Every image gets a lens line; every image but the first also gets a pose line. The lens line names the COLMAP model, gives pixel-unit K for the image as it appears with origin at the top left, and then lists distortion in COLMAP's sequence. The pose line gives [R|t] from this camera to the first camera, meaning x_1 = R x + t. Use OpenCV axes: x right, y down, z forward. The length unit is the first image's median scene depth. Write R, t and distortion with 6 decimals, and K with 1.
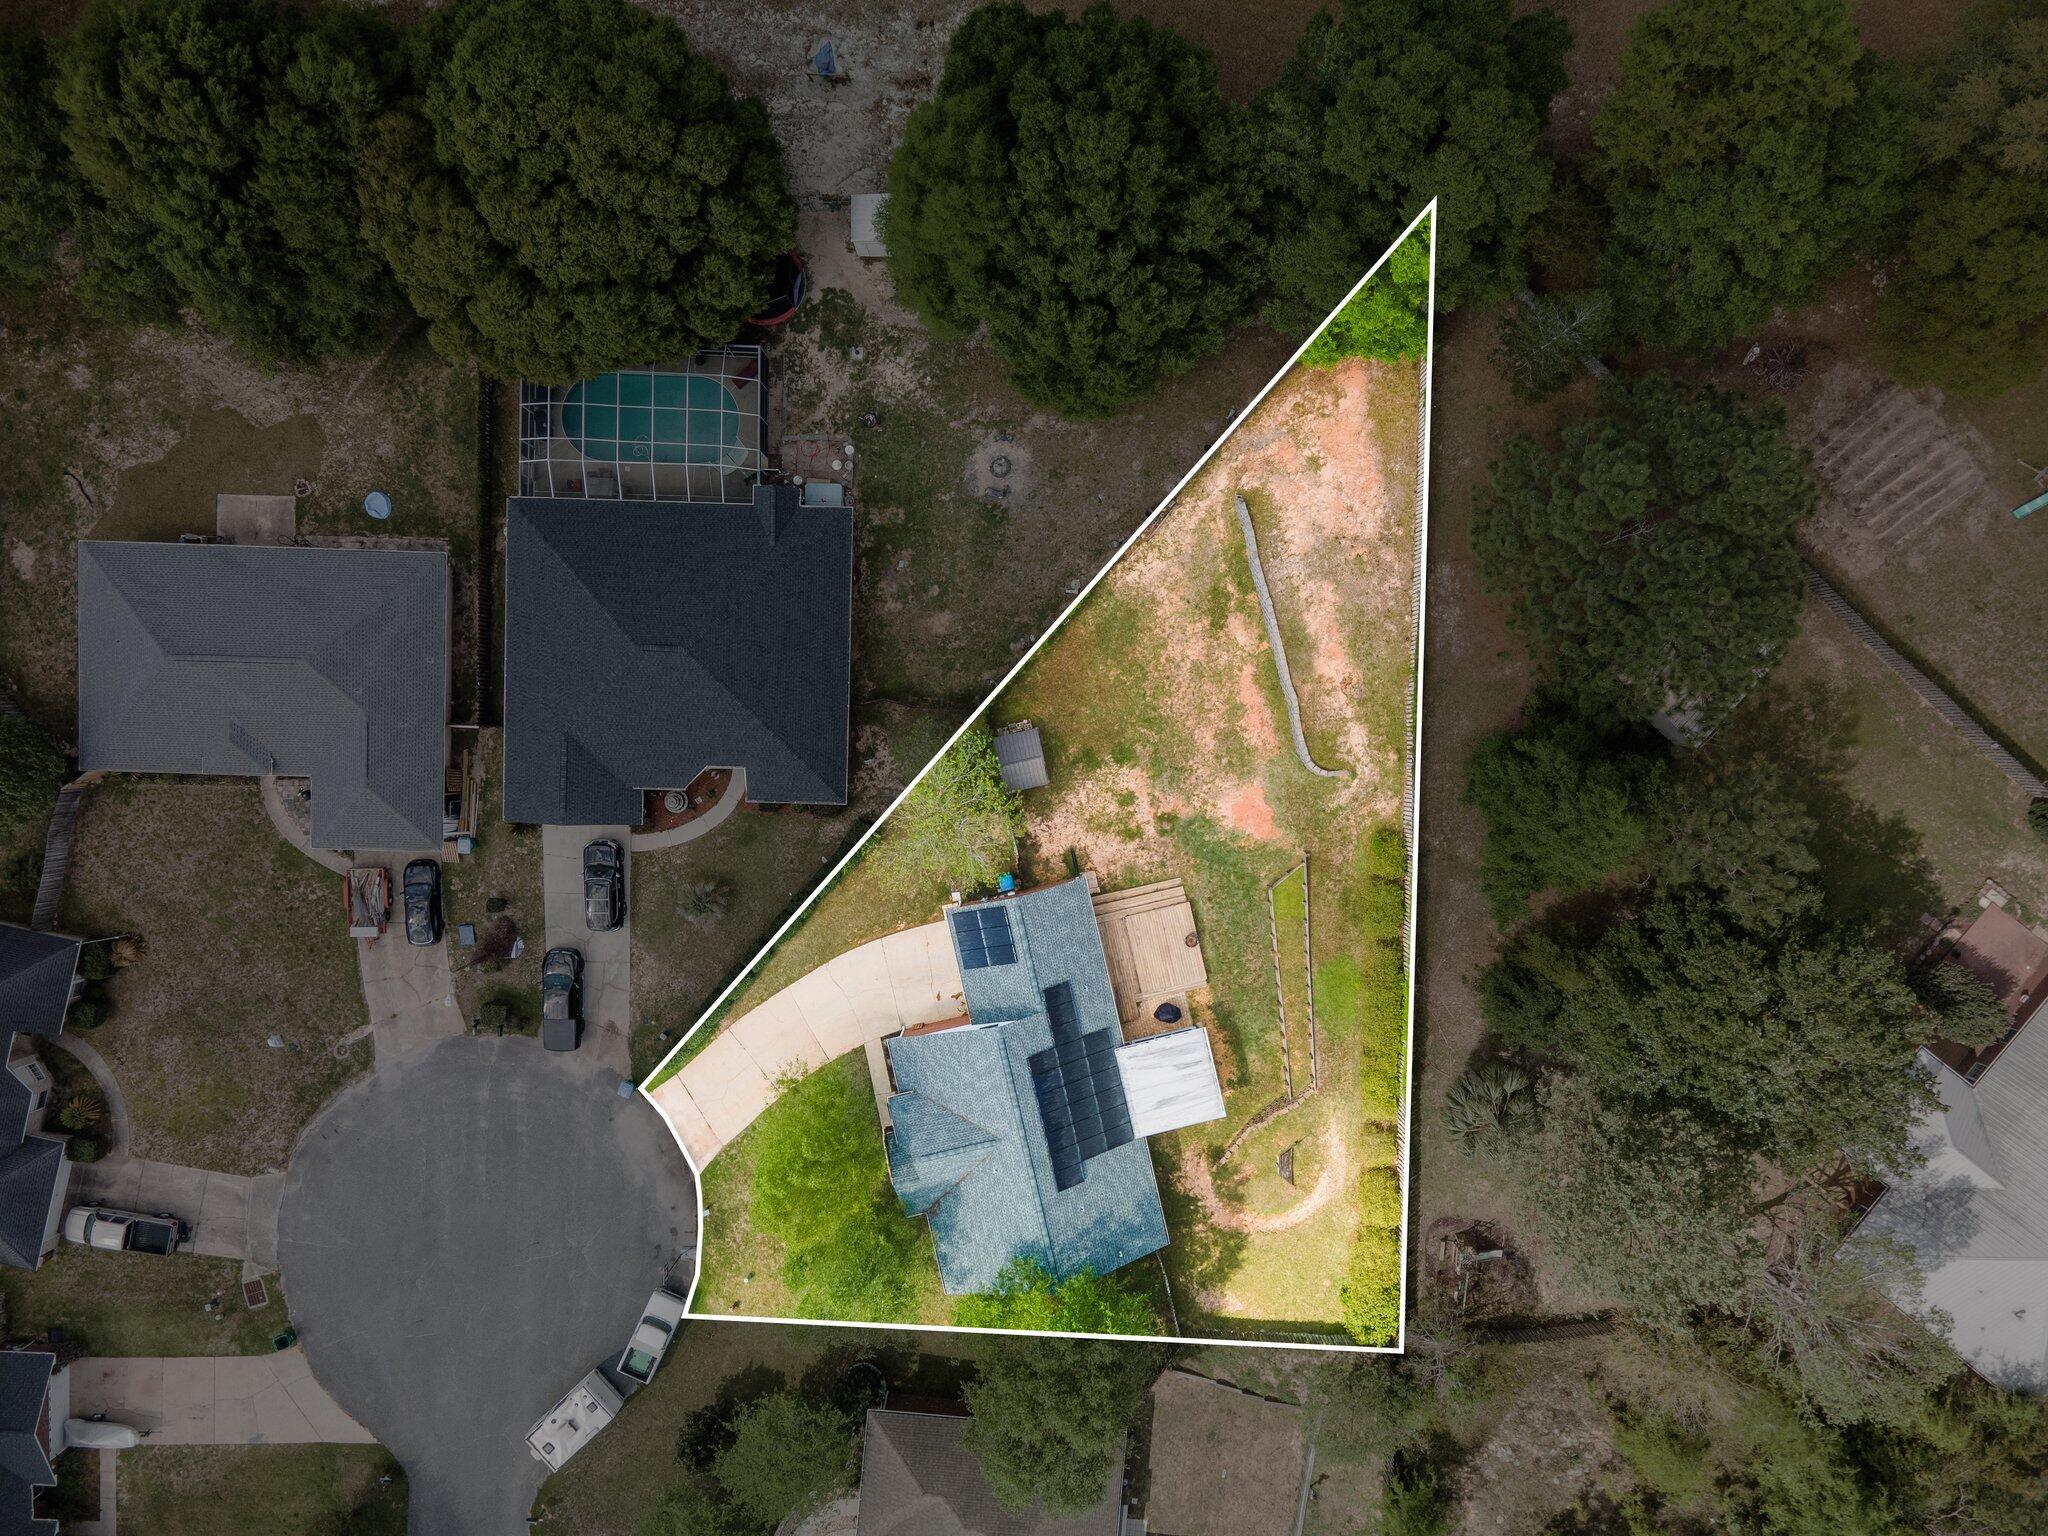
lens RADIAL K [[1442.0, 0, 1024.0], [0, 1442.0, 768.0], [0, 0, 1]] dist [0.007260, 0.054159]
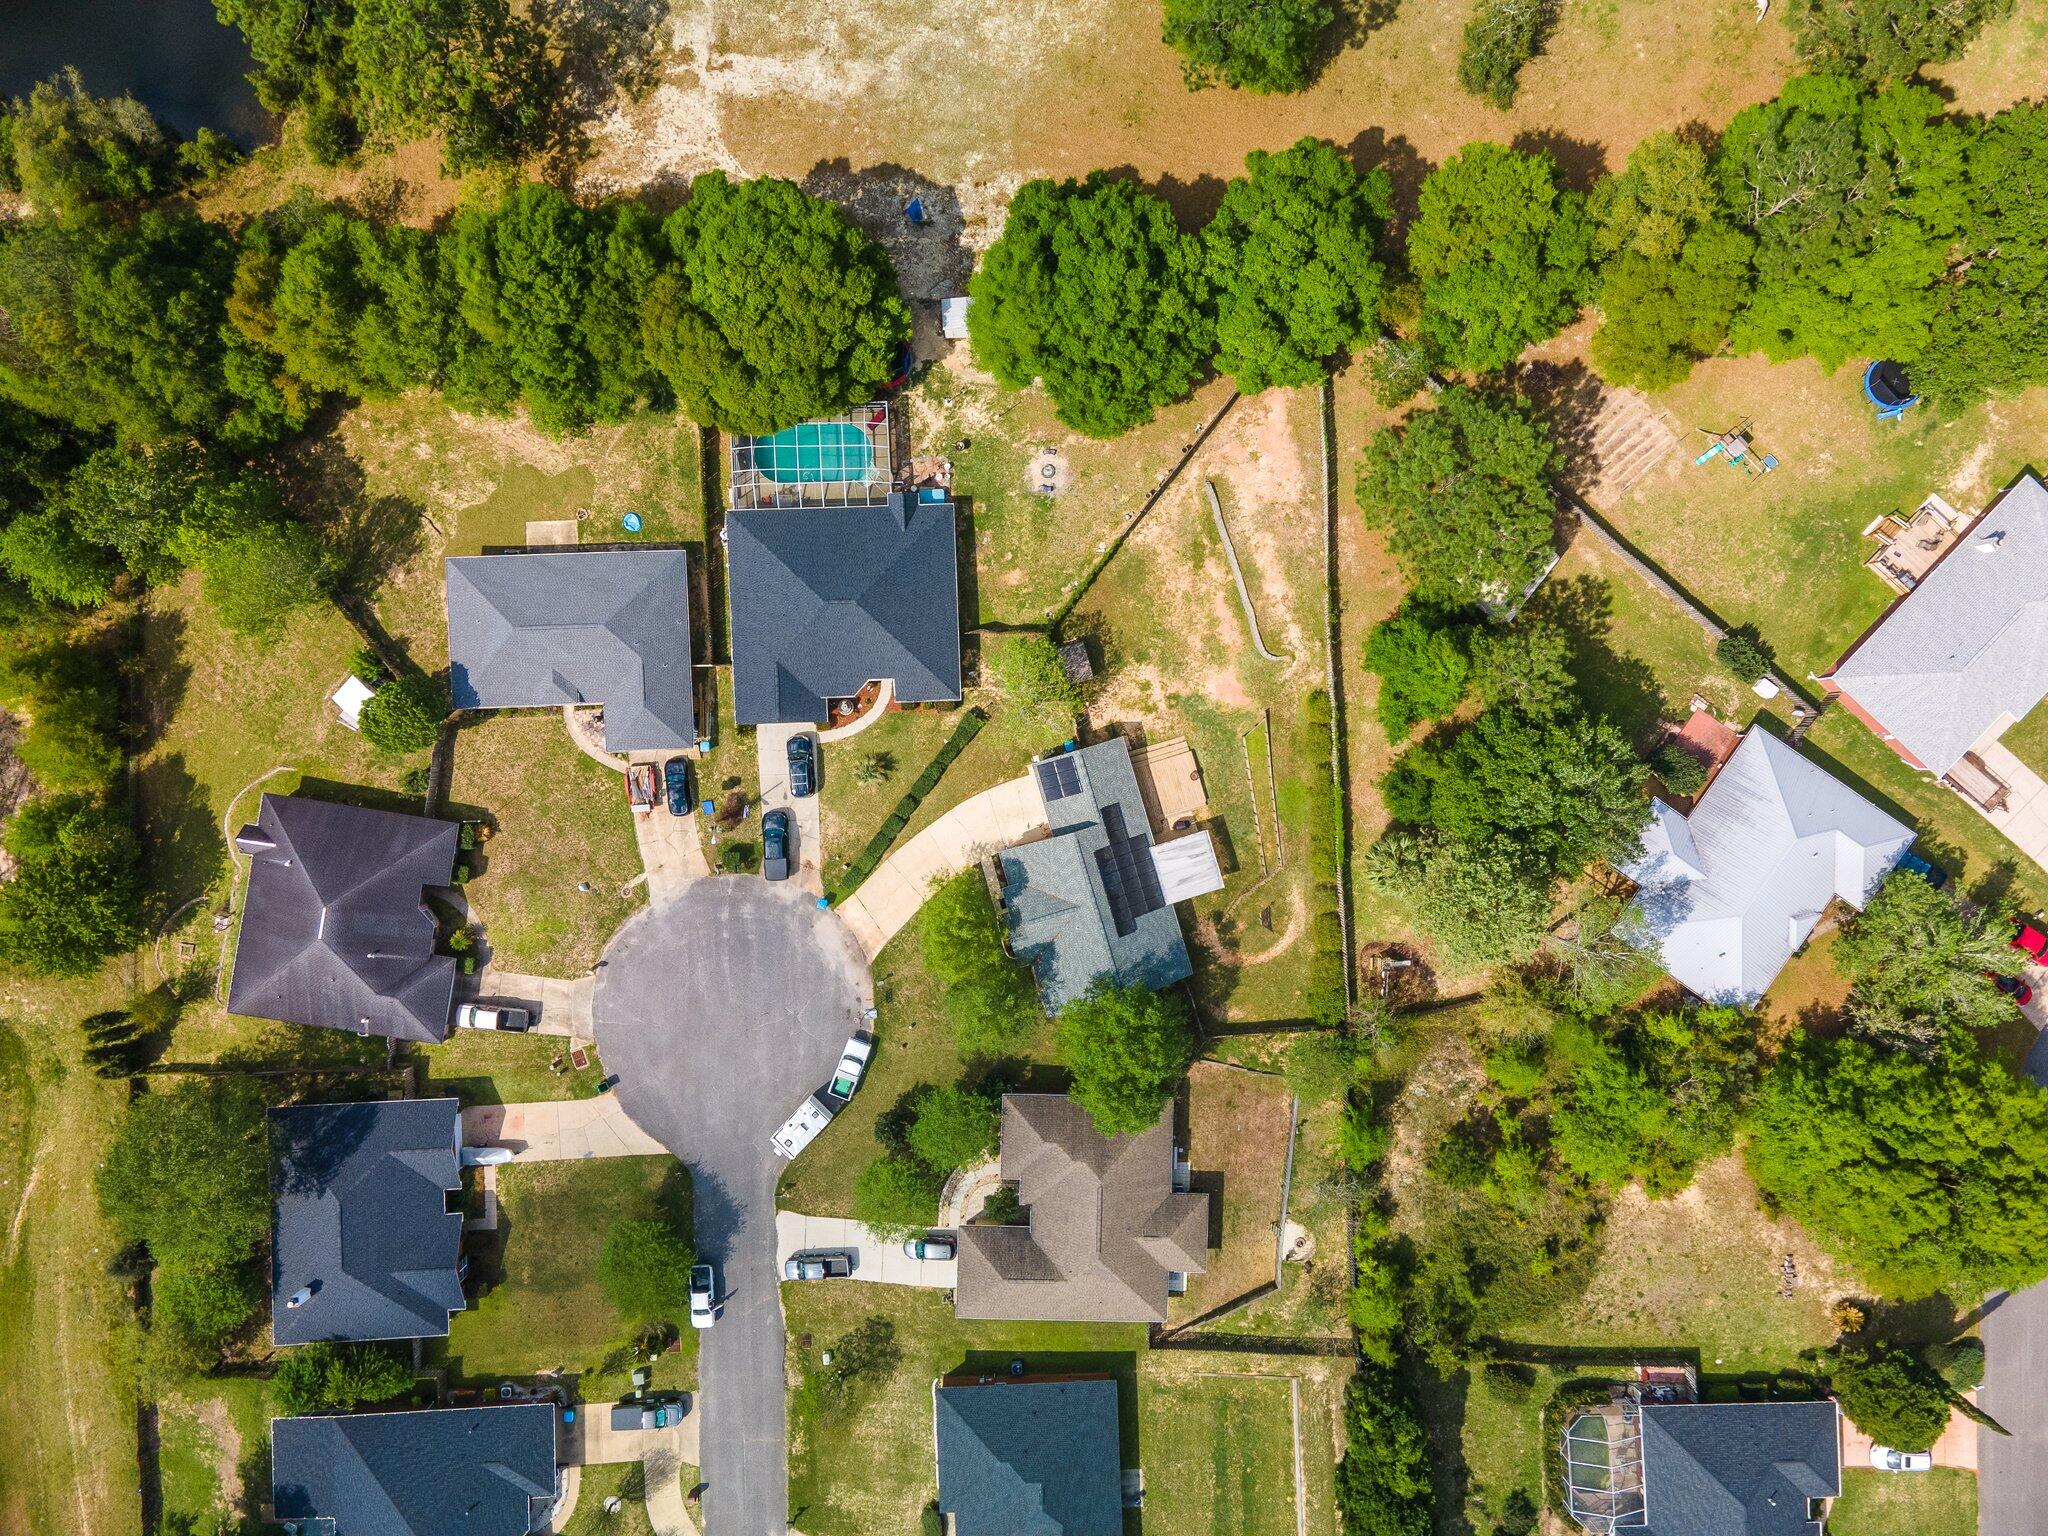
lens RADIAL K [[1483.6, 0, 1024.0], [0, 1483.6, 768.0], [0, 0, 1]] dist [0.033528, 0.005978]
pose [[0.997794, -0.064256, 0.016660, -0.087783], [0.064495, 0.997817, -0.014228, 0.122470], [-0.015710, 0.015271, 0.999760, -0.553159]]
